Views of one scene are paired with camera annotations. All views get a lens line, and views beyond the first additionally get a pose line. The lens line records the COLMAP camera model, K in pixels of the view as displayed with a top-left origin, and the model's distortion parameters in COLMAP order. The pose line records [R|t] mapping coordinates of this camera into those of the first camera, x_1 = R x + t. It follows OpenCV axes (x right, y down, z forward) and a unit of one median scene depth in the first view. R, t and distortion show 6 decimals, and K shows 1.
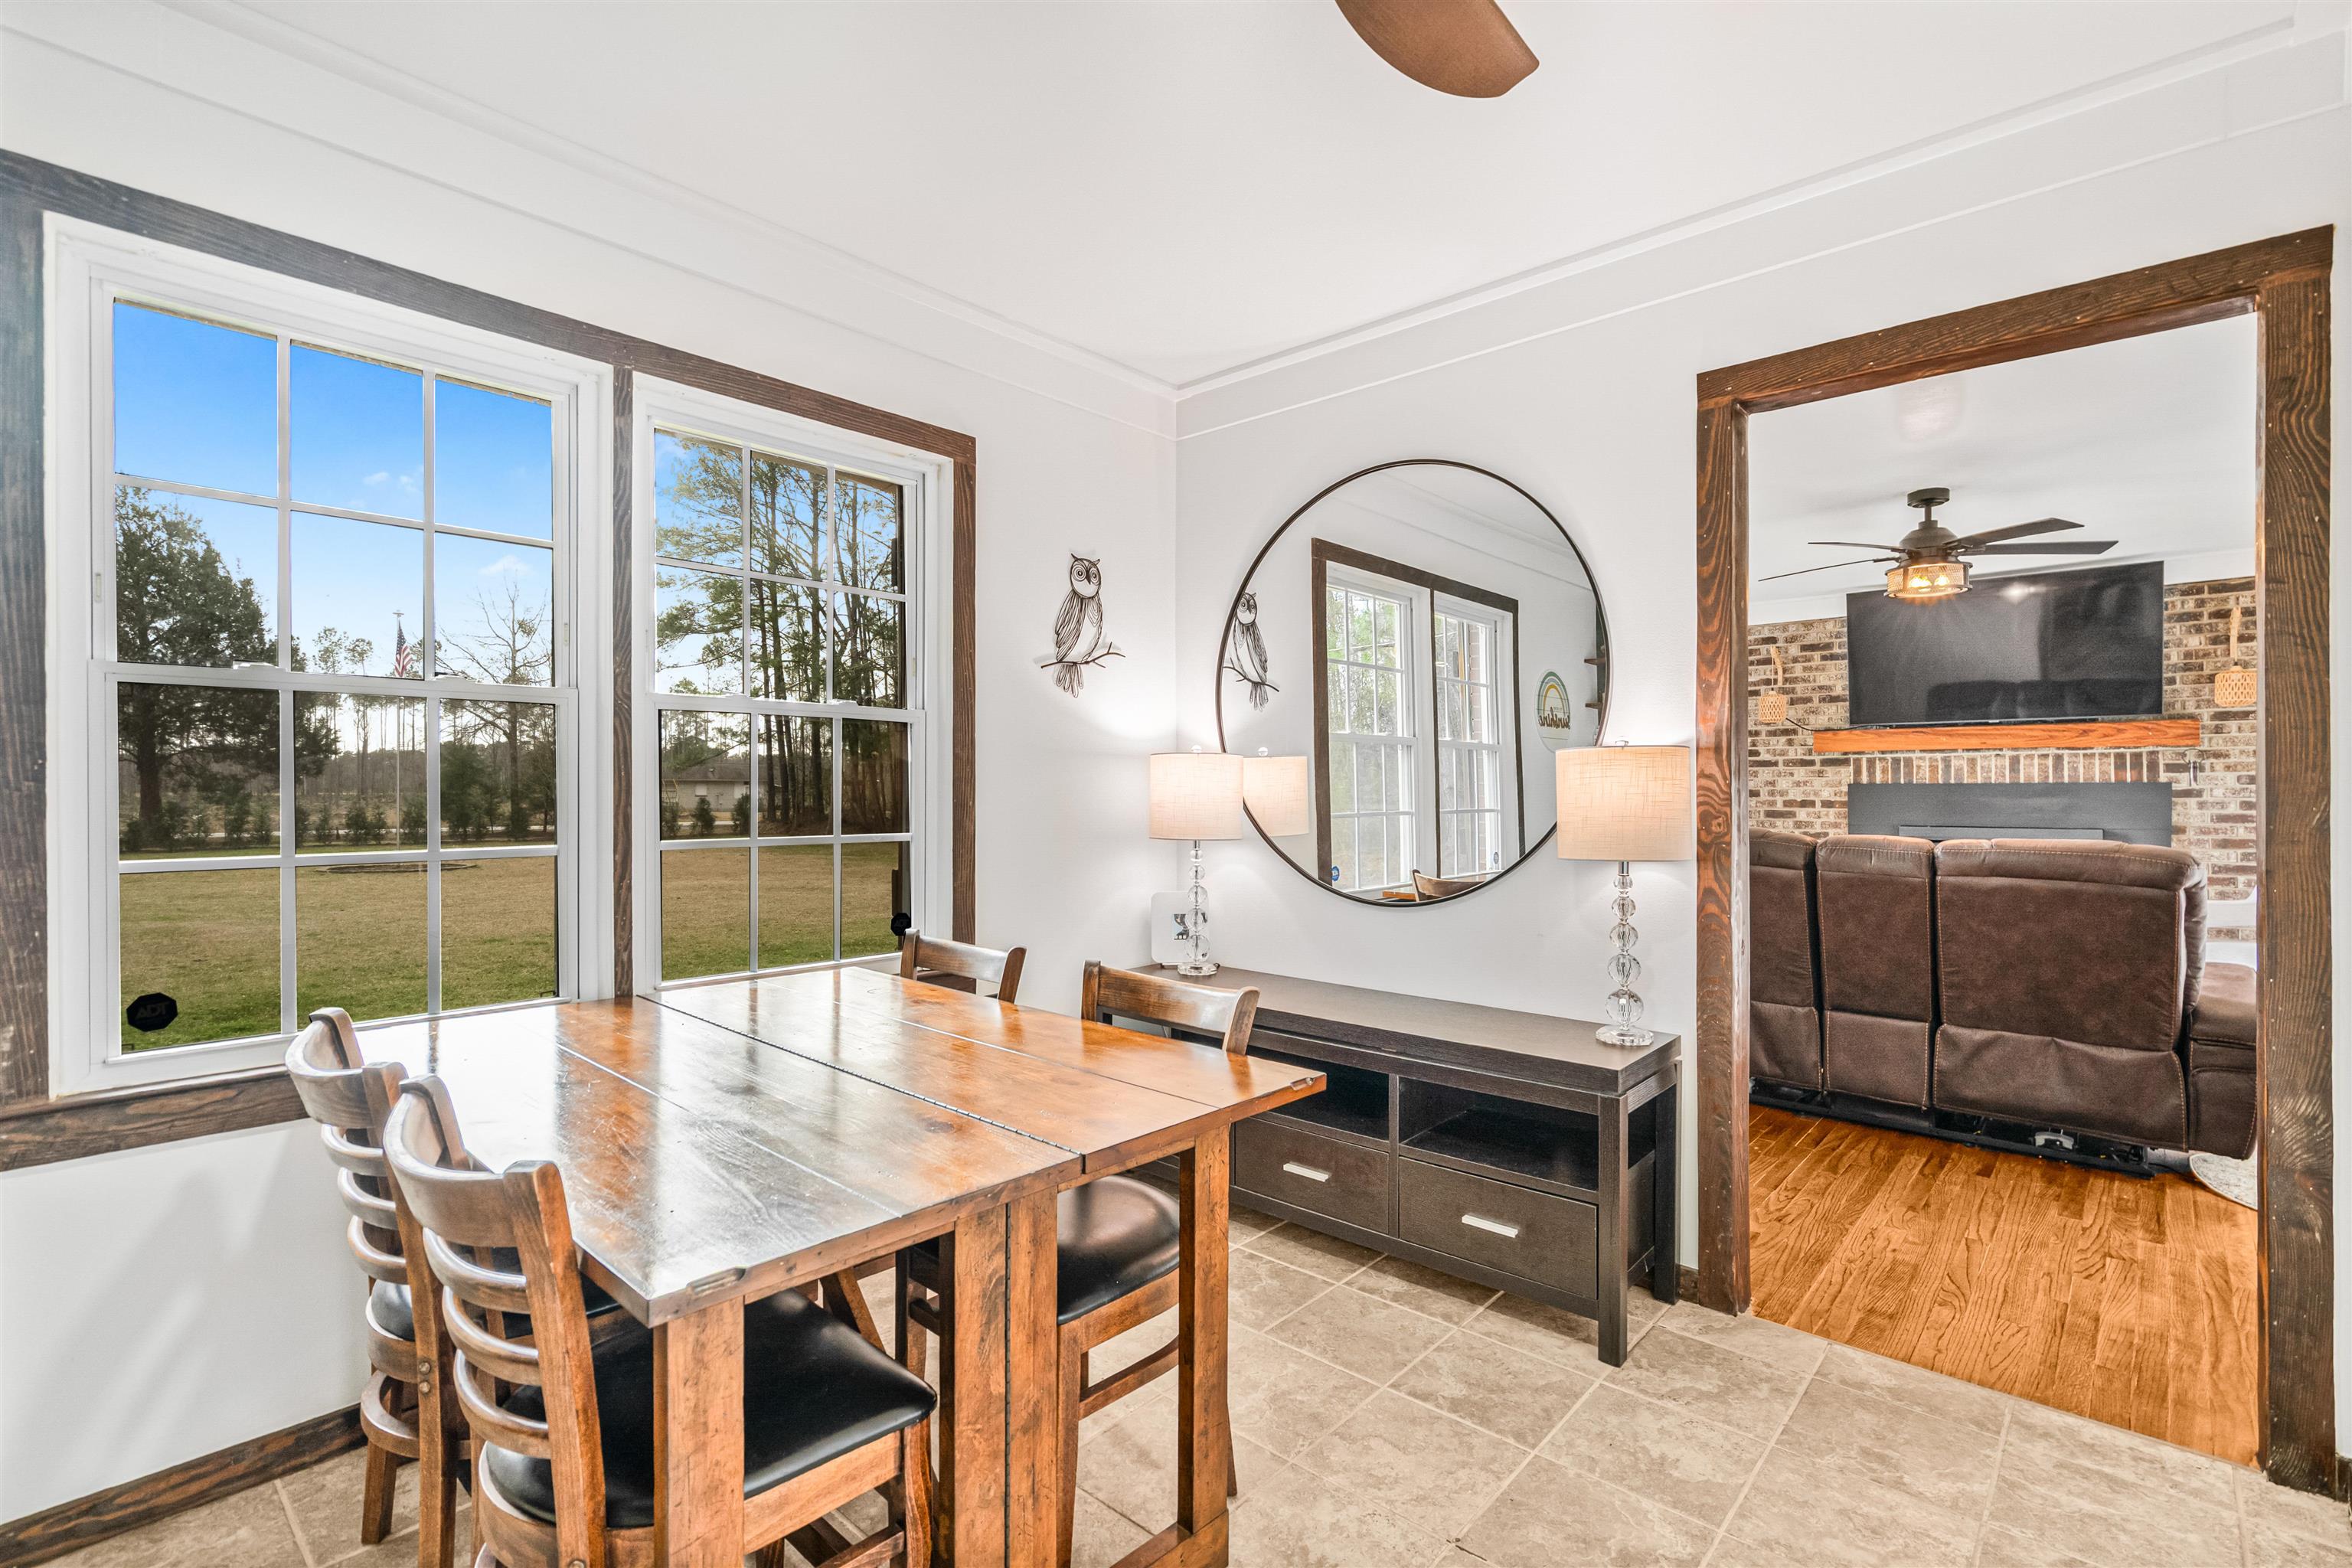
lens RADIAL K [[1071.2, 0, 1177.8], [0, 1071.2, 793.2], [0, 0, 1]] dist [0.001464, 0.000355]
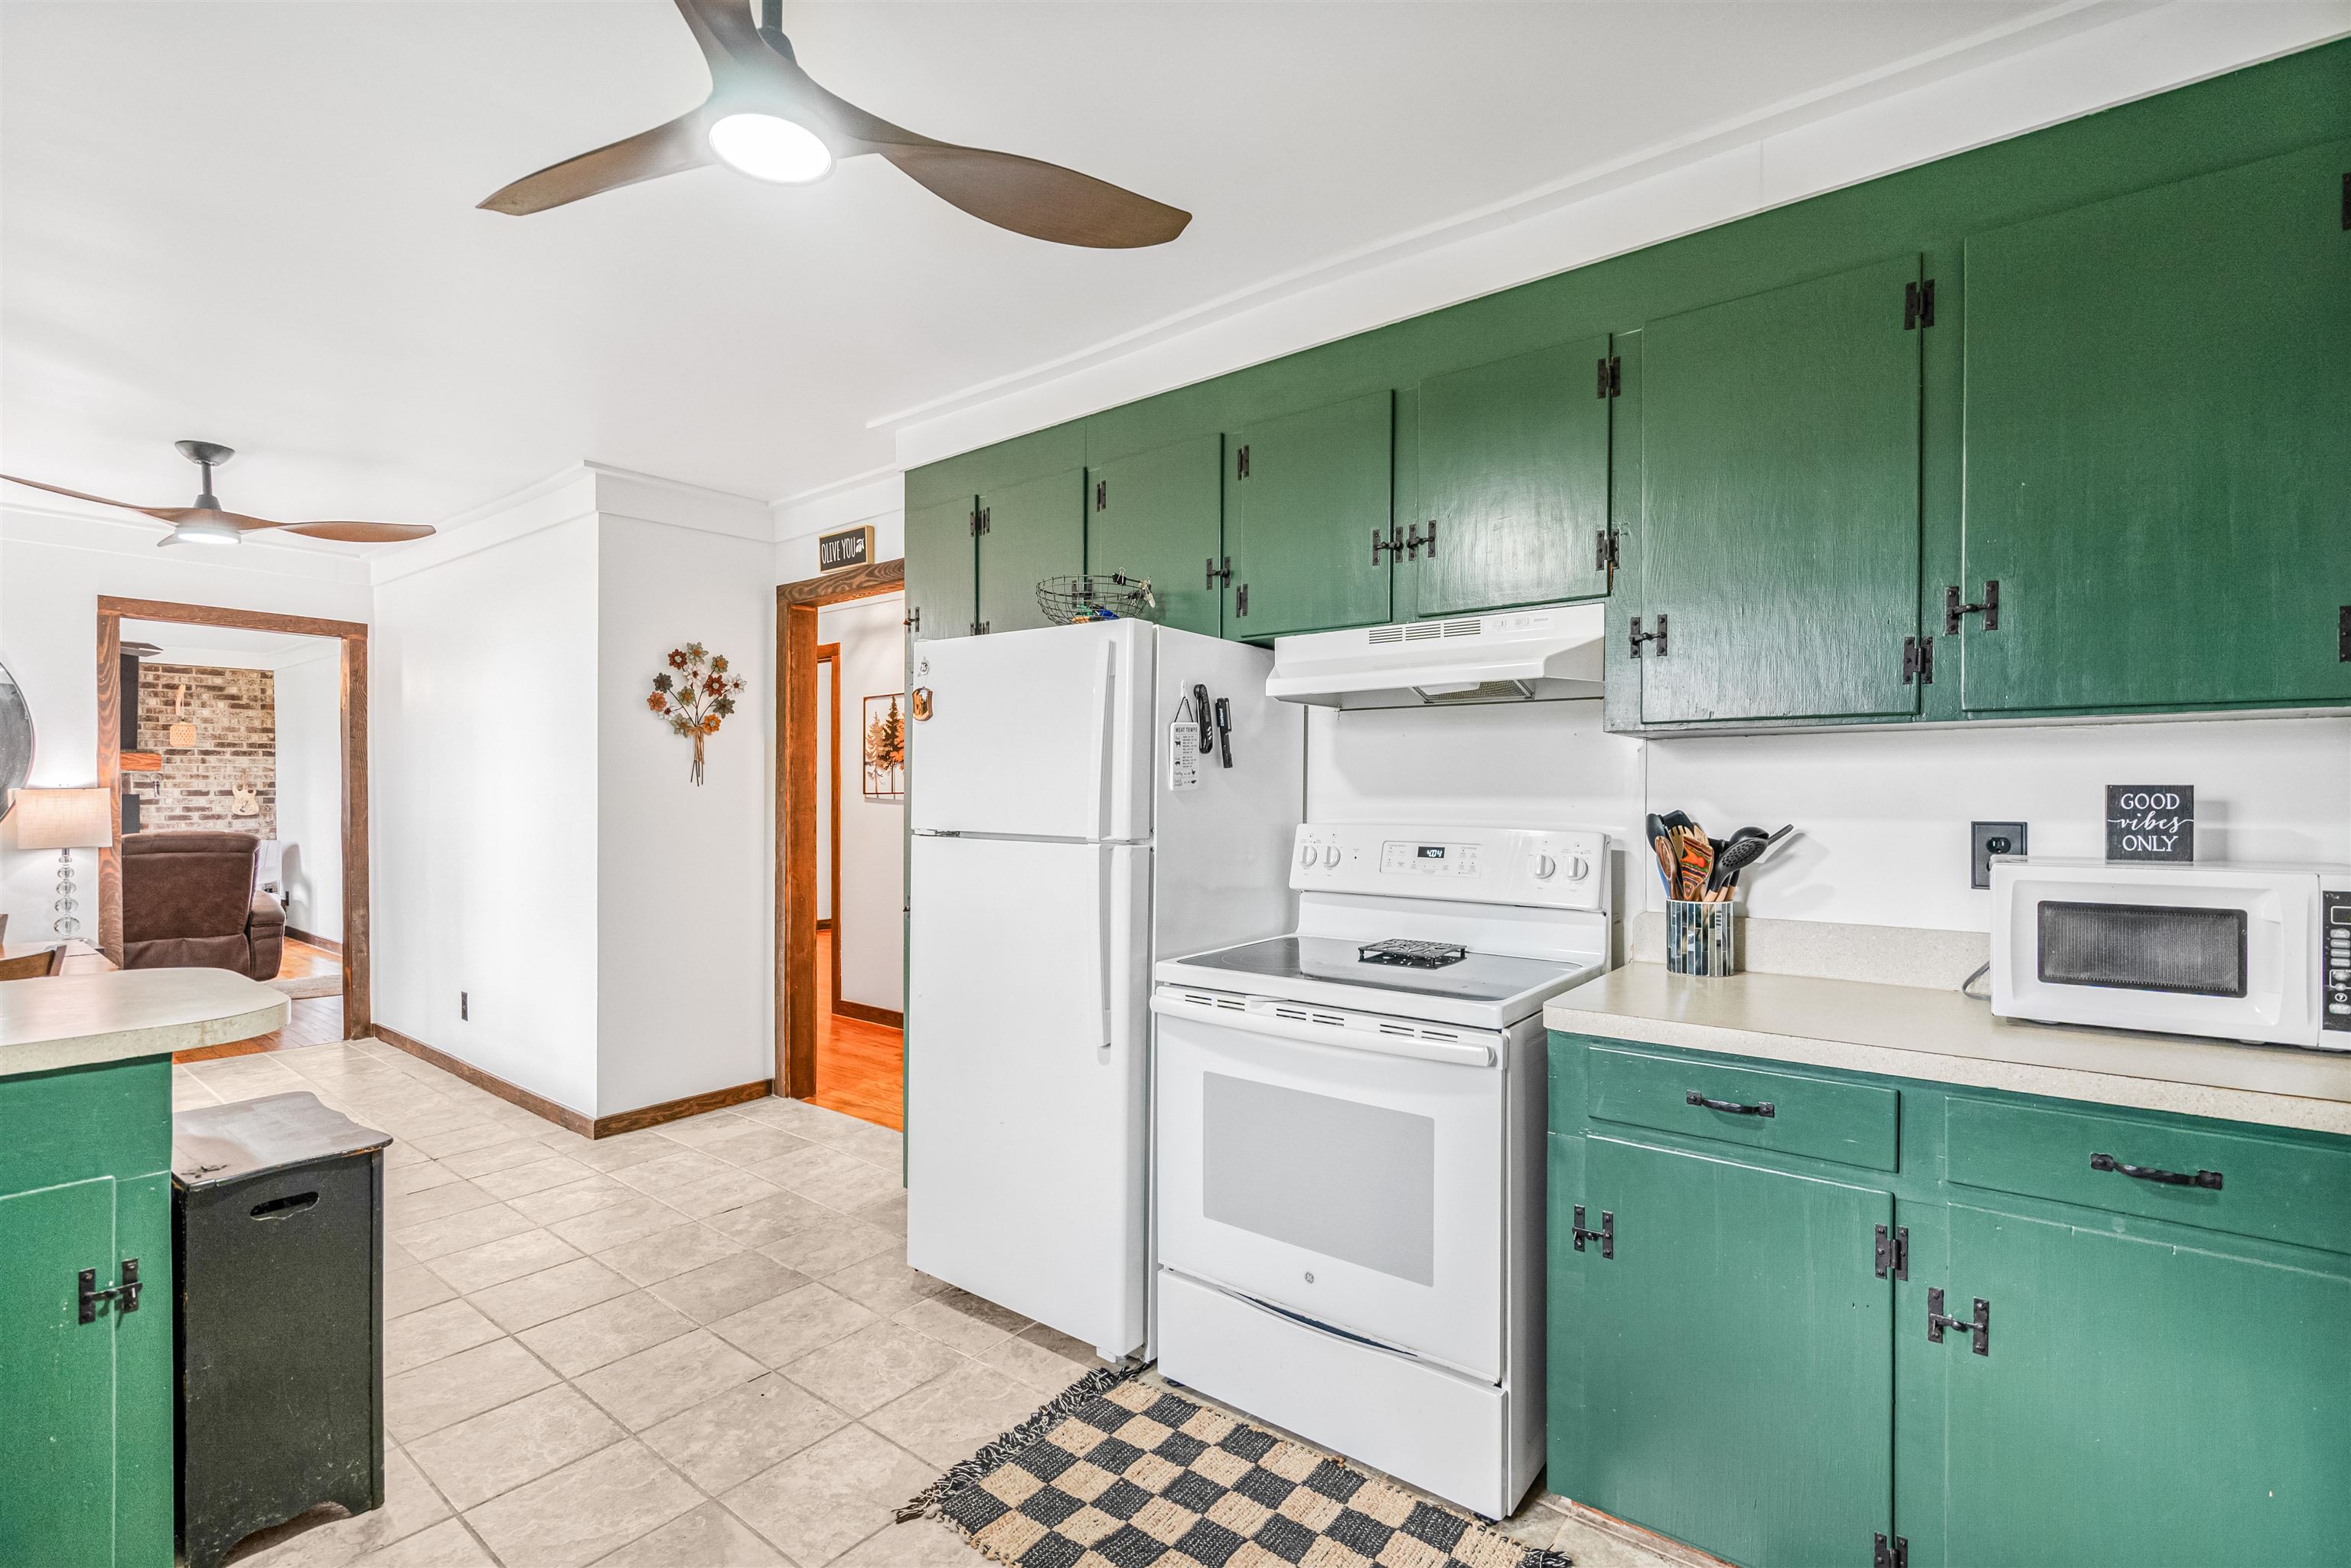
lens RADIAL K [[1070.7, 0, 1177.3], [0, 1070.7, 793.2], [0, 0, 1]] dist [0.001464, 0.000355]
pose [[-0.070668, -0.000767, 0.997500, -0.687403], [-0.002051, 0.999998, 0.000624, -0.016479], [-0.997498, -0.002001, -0.070670, -0.348378]]
